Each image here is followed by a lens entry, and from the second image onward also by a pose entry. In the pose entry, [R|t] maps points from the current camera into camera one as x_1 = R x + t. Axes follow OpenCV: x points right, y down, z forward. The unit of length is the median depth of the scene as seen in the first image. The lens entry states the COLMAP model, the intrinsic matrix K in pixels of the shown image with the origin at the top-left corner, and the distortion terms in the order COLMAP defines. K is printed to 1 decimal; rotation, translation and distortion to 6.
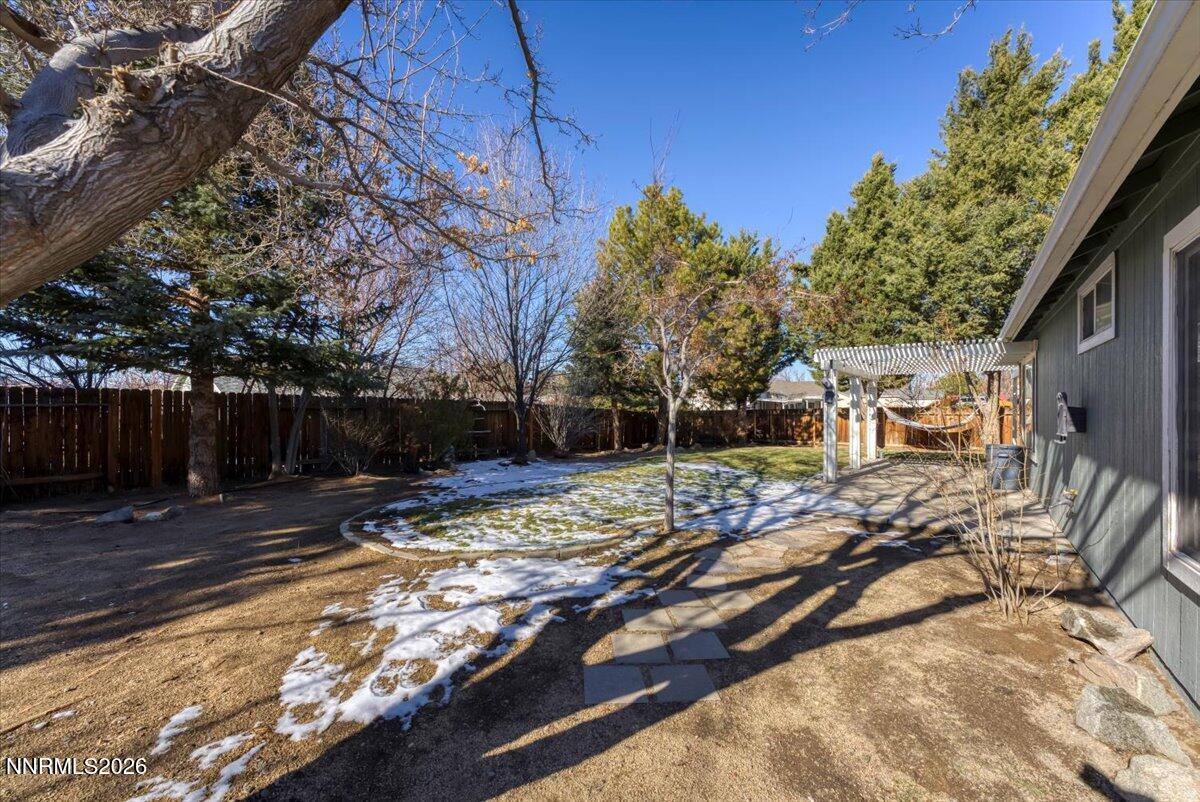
lens RADIAL K [[490.2, 0, 595.1], [0, 490.2, 396.4], [0, 0, 1]] dist [-0.000624, -0.000138]
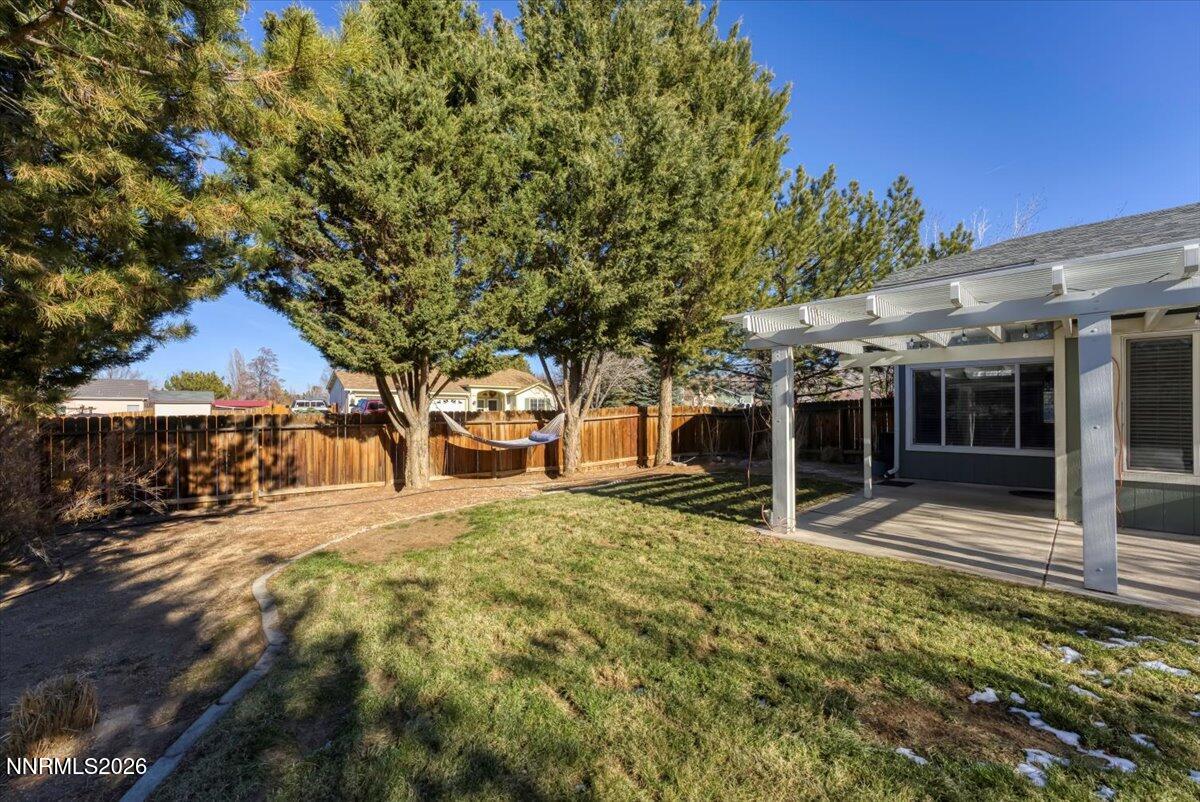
lens RADIAL K [[490.2, 0, 595.1], [0, 490.2, 396.4], [0, 0, 1]] dist [-0.000624, -0.000138]
pose [[0.121538, 0.029479, 0.992149, 0.316588], [-0.016460, 0.999481, -0.027680, 0.085480], [-0.992450, -0.012966, 0.121960, 3.657437]]
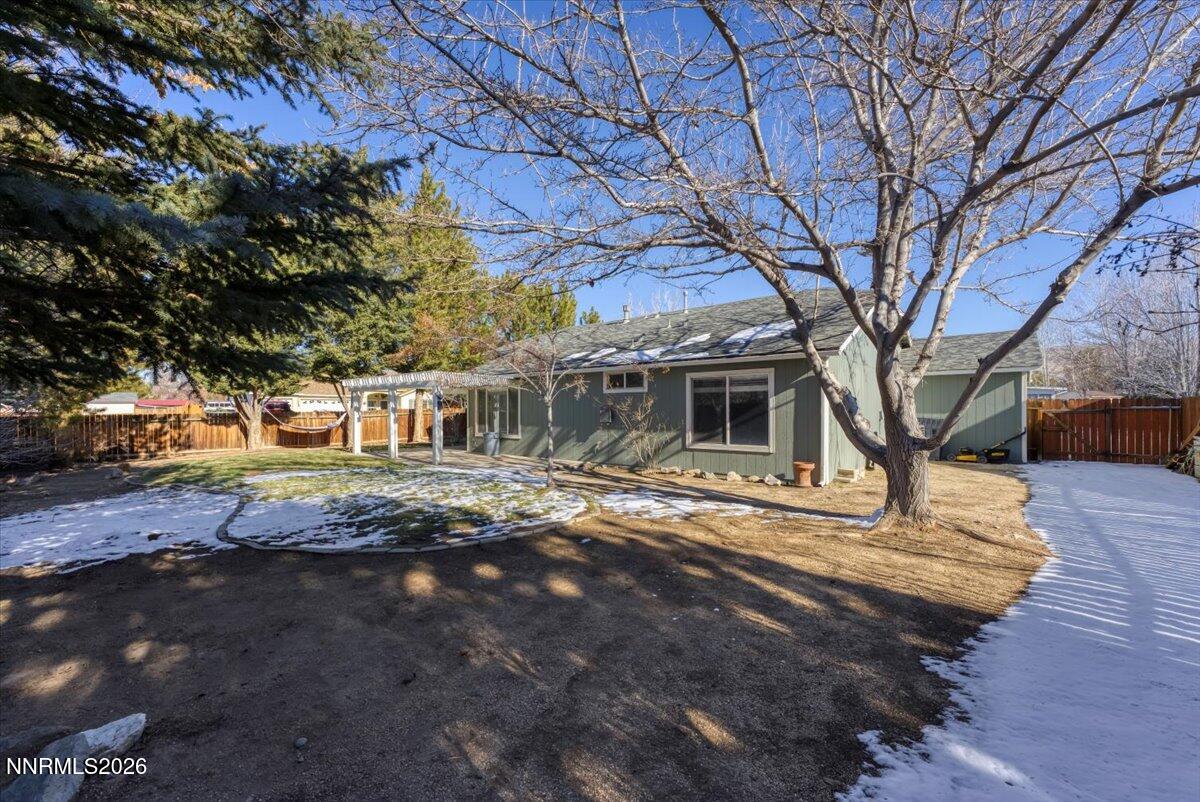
lens RADIAL K [[490.2, 0, 595.1], [0, 490.2, 396.4], [0, 0, 1]] dist [-0.000624, -0.000138]
pose [[0.025342, 0.024077, 0.999389, -2.312050], [-0.016706, 0.999581, -0.023658, 0.005028], [-0.999539, -0.016096, 0.025733, 1.197605]]
